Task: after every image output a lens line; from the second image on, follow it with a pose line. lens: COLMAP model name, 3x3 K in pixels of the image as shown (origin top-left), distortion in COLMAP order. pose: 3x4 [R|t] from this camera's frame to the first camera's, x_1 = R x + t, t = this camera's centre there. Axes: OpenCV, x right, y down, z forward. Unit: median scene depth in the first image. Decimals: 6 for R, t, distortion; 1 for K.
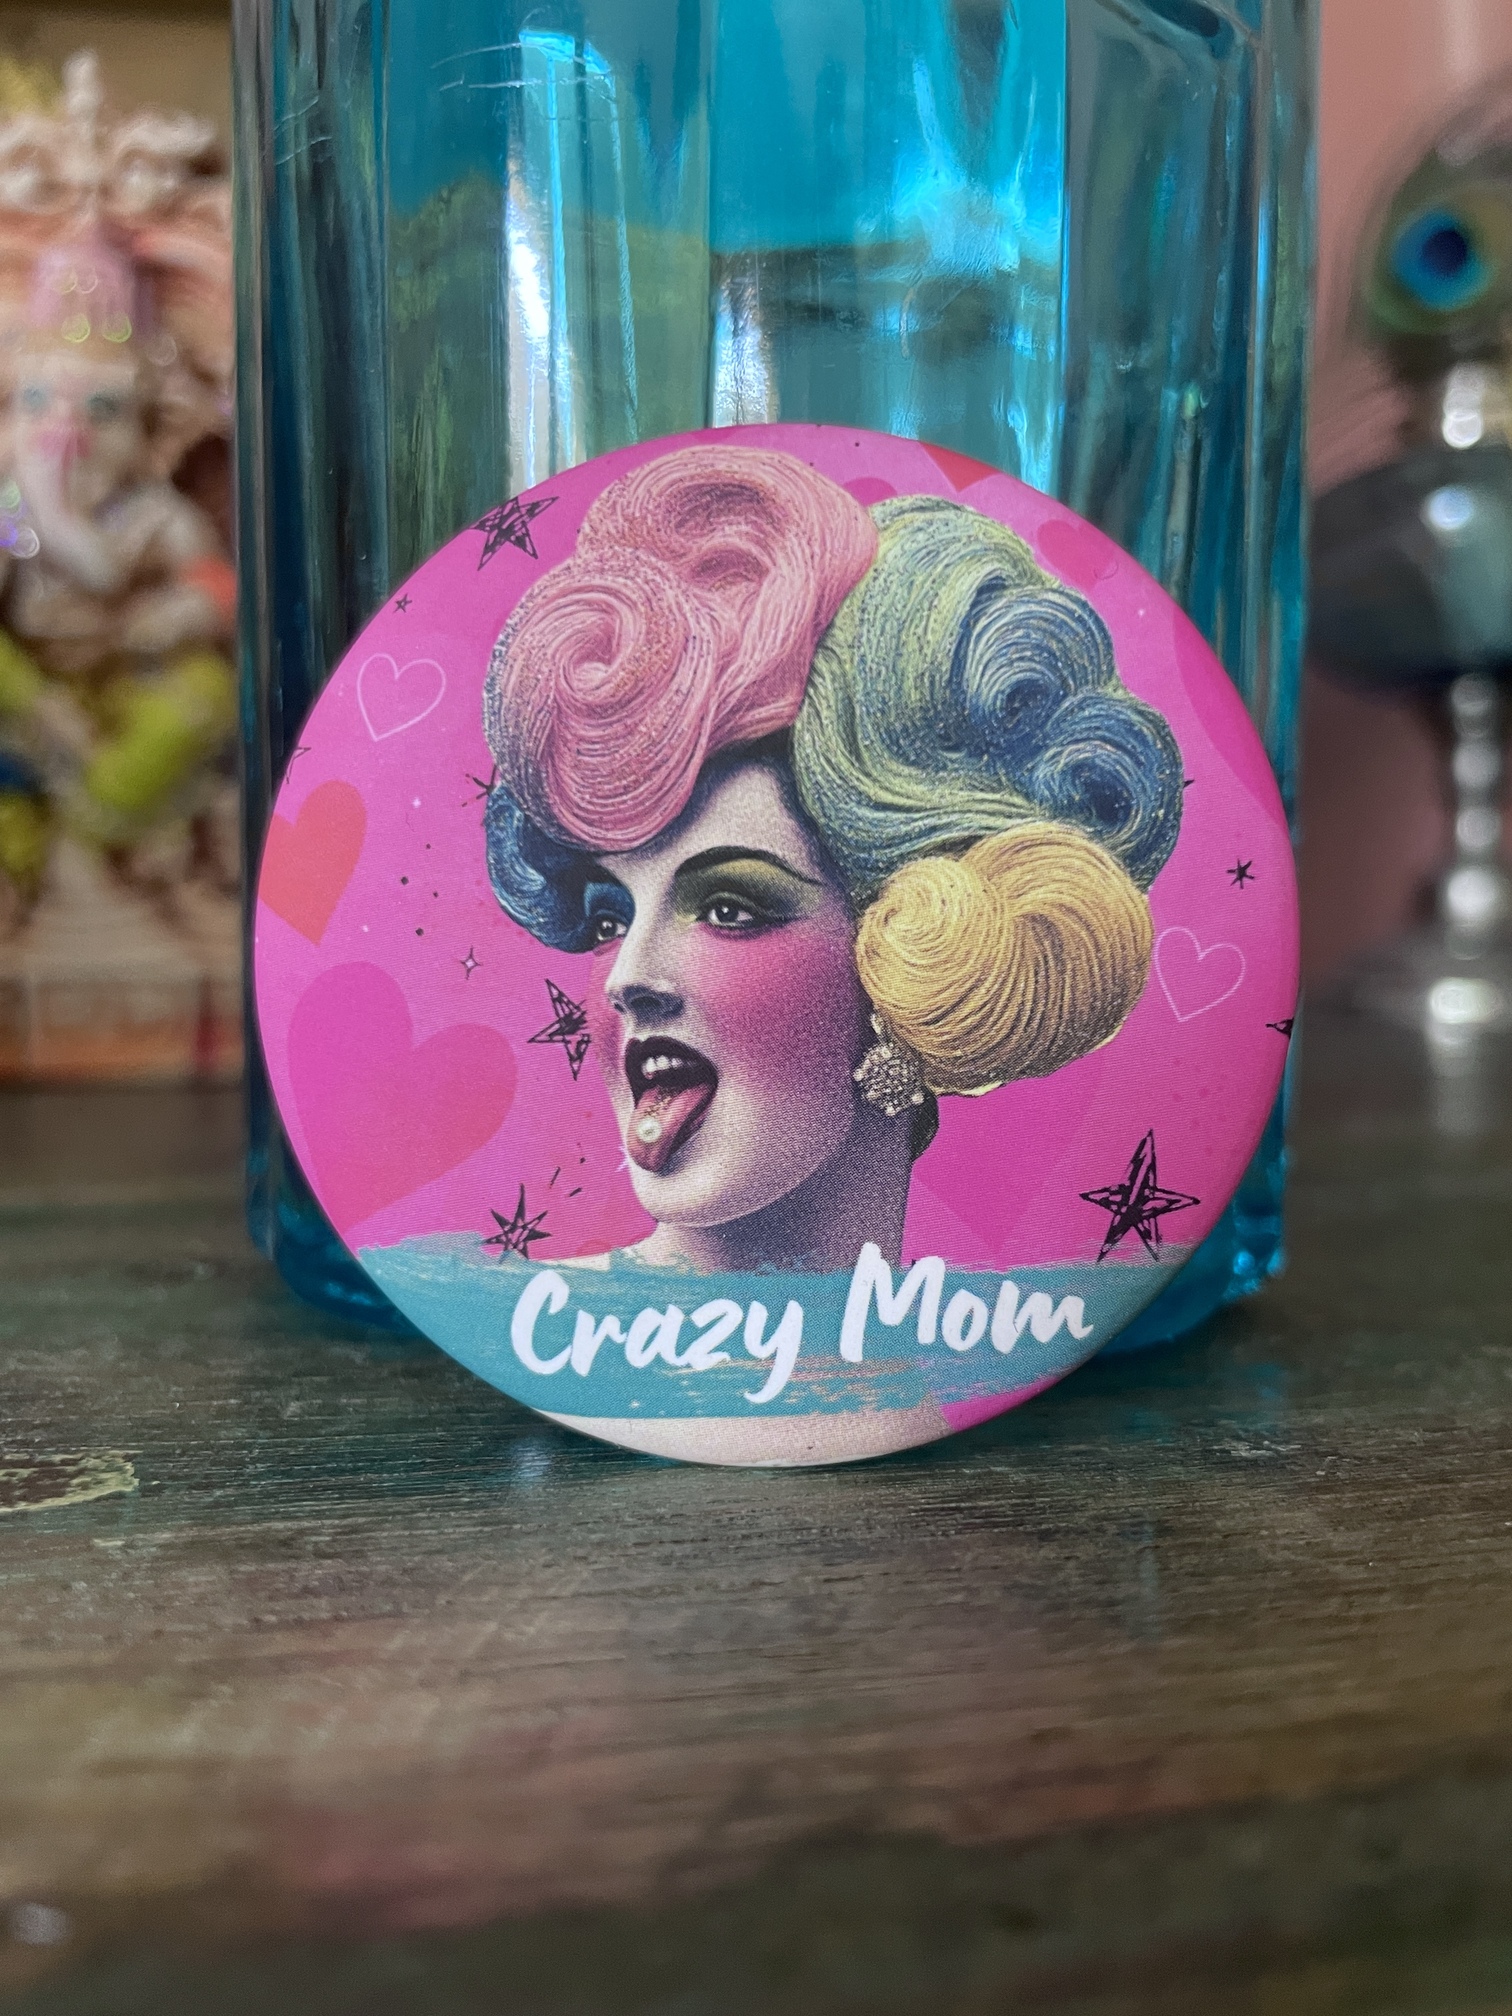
lens RADIAL K [[1537.5, 0, 758.7], [0, 1537.5, 1008.0], [0, 0, 1]] dist [0.010430, -0.076678]
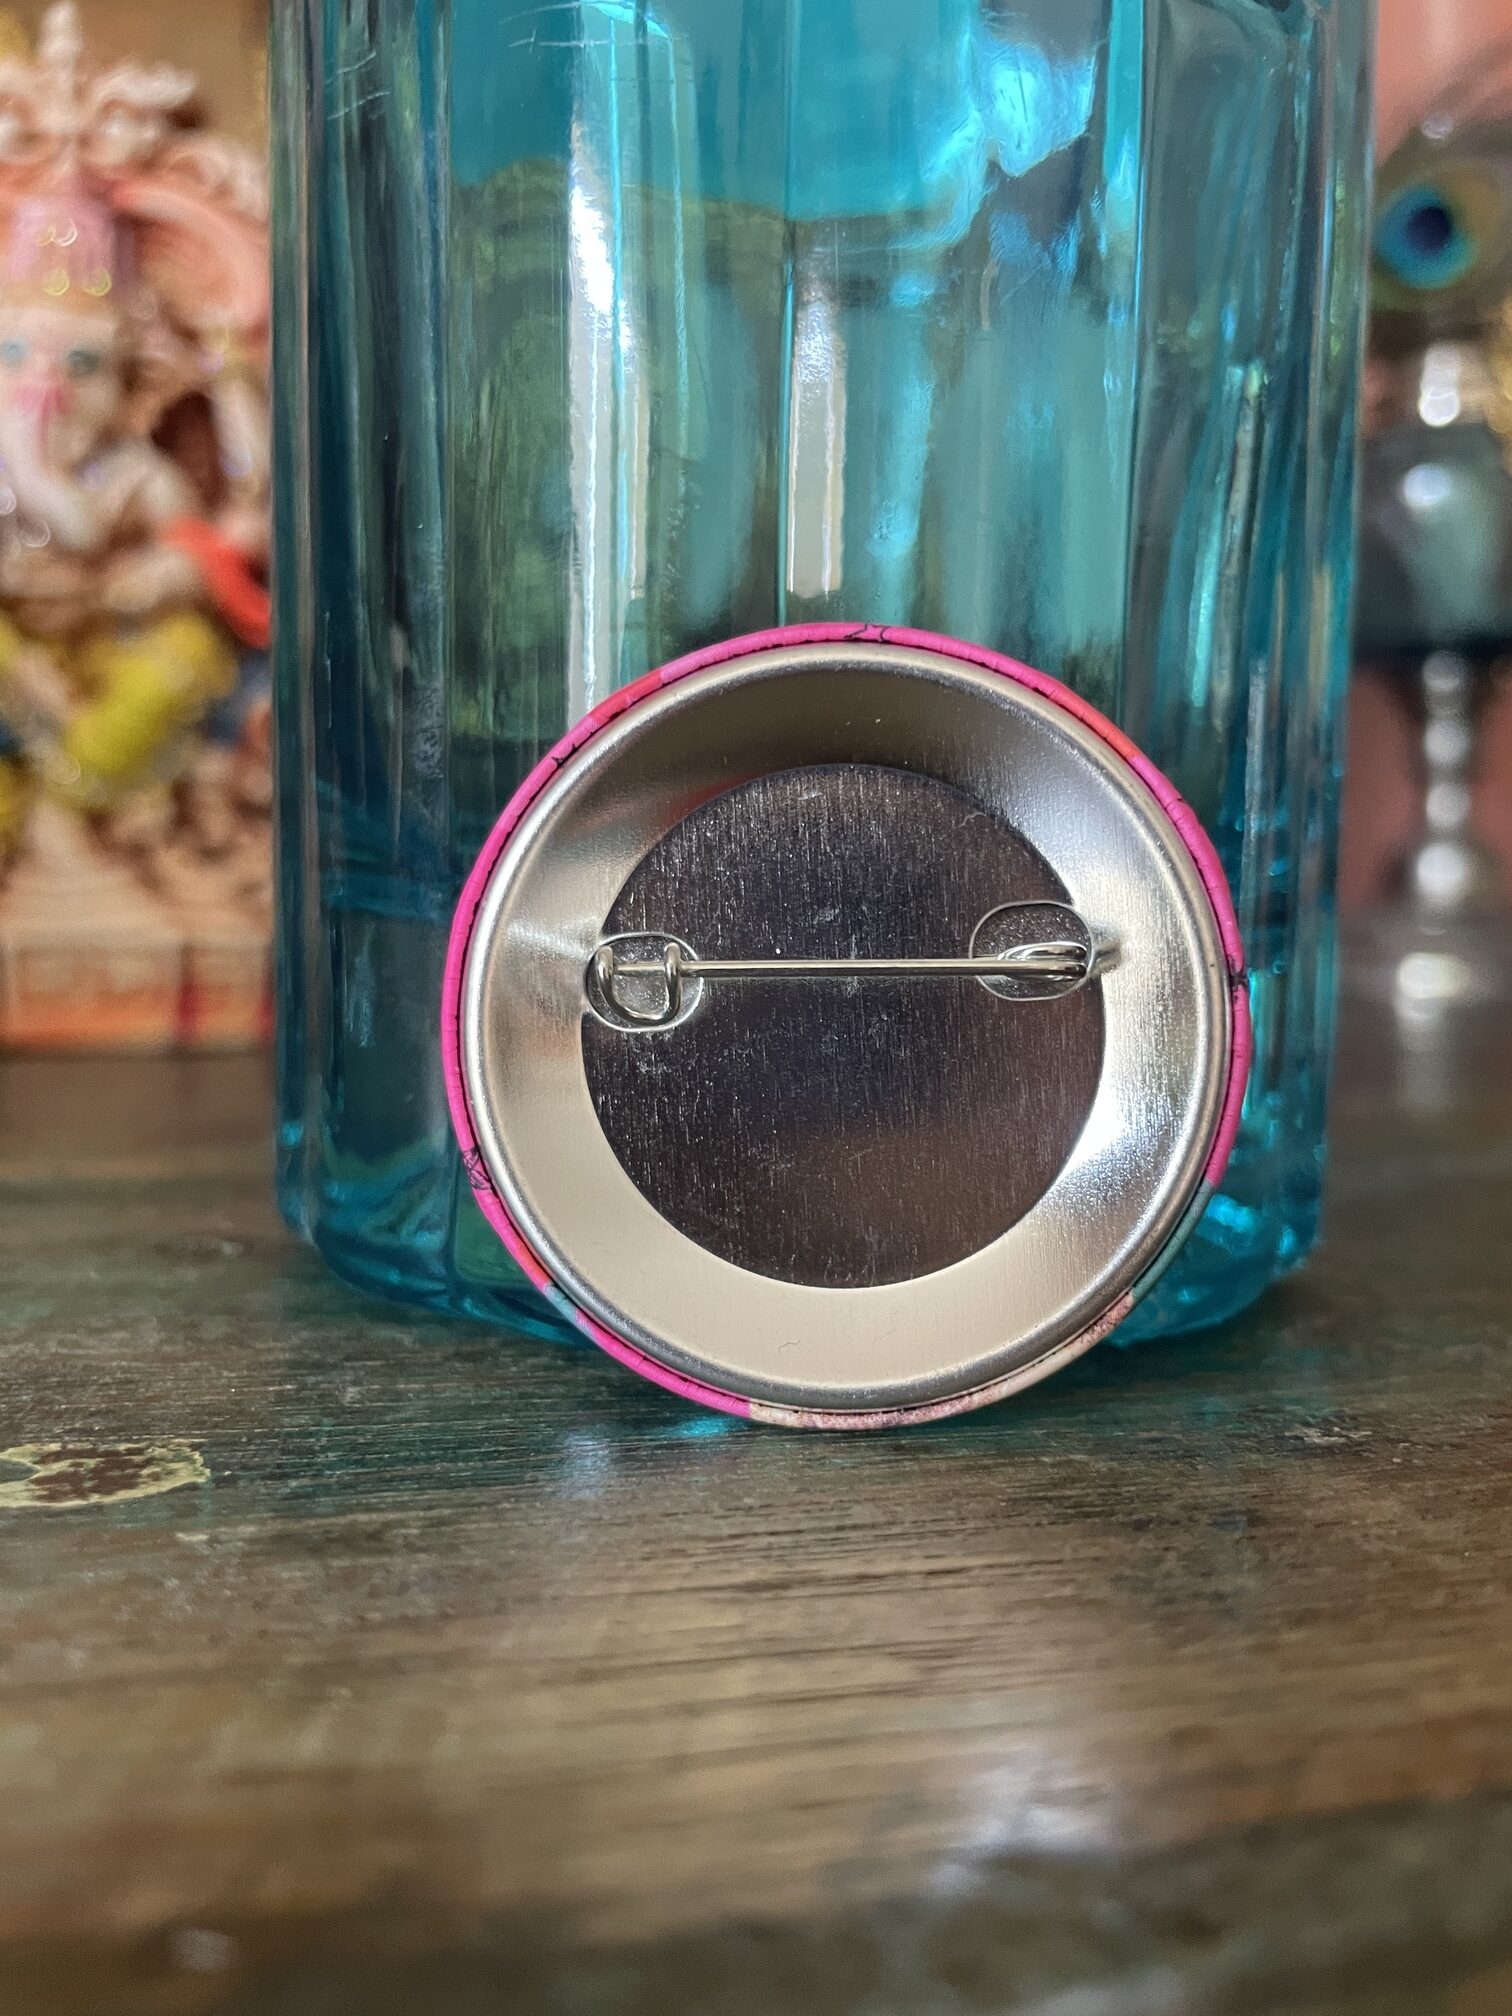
lens RADIAL K [[1538.2, 0, 759.0], [0, 1538.2, 995.2], [0, 0, 1]] dist [0.009385, -0.071733]
pose [[0.999627, 0.007044, 0.026381, -0.082126], [-0.007377, 0.999894, 0.012557, -0.010687], [-0.026290, -0.012747, 0.999573, 0.013785]]
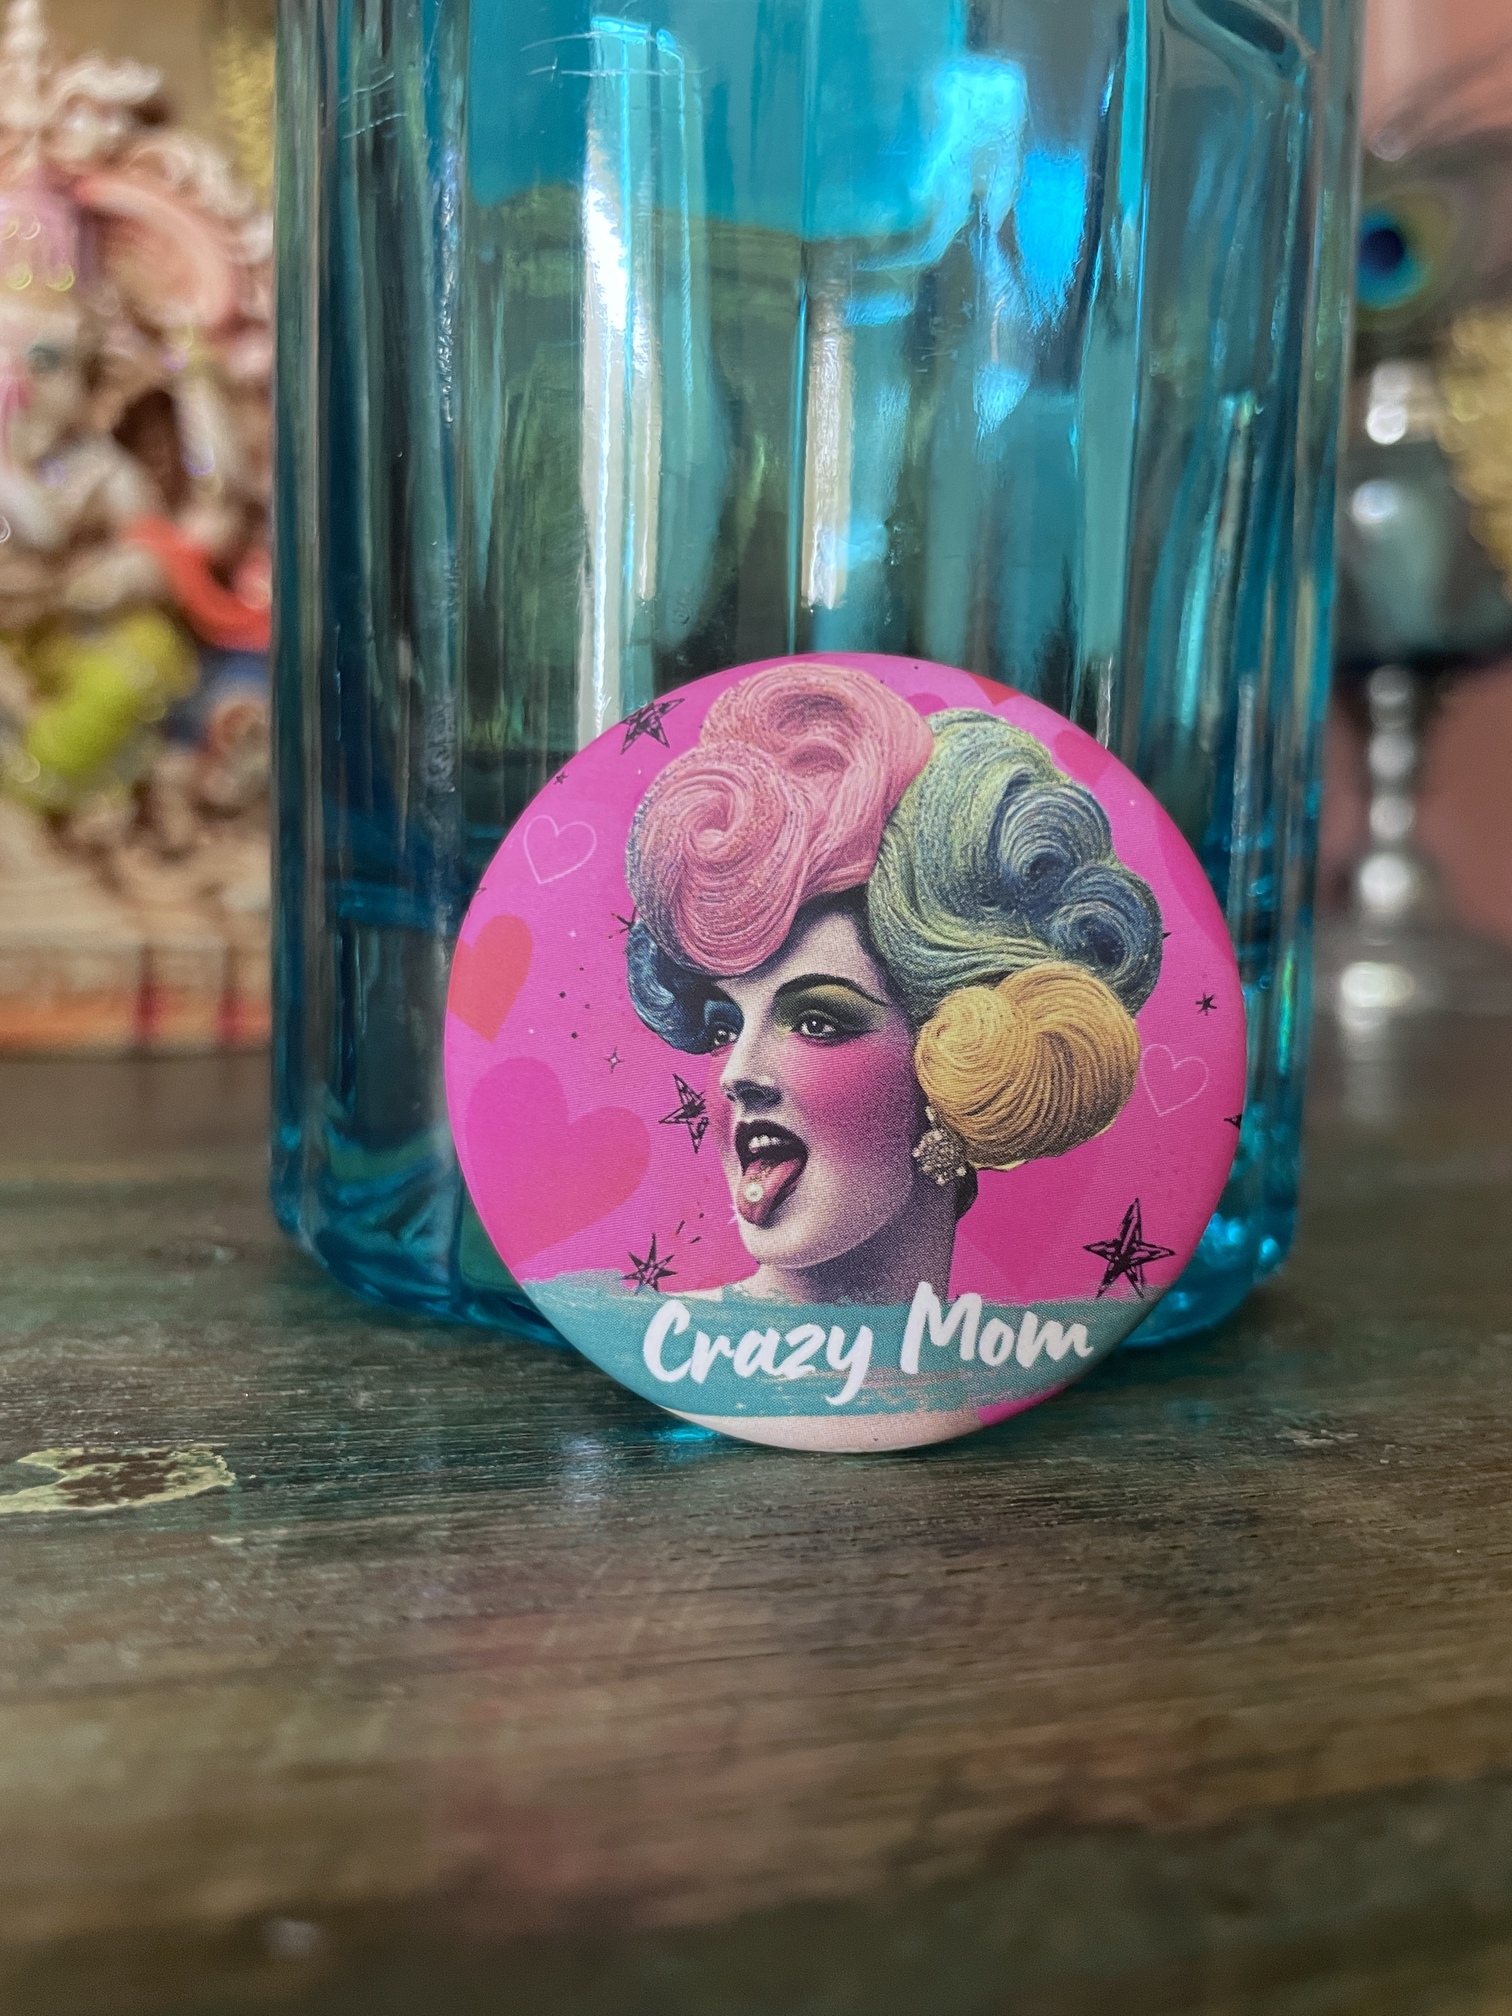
lens RADIAL K [[1536.8, 0, 755.0], [0, 1536.8, 1003.5], [0, 0, 1]] dist [0.009136, -0.070717]
pose [[0.998195, 0.014220, 0.058348, -0.130382], [-0.015156, 0.999763, 0.015632, -0.018564], [-0.058111, -0.016488, 0.998174, -0.009521]]
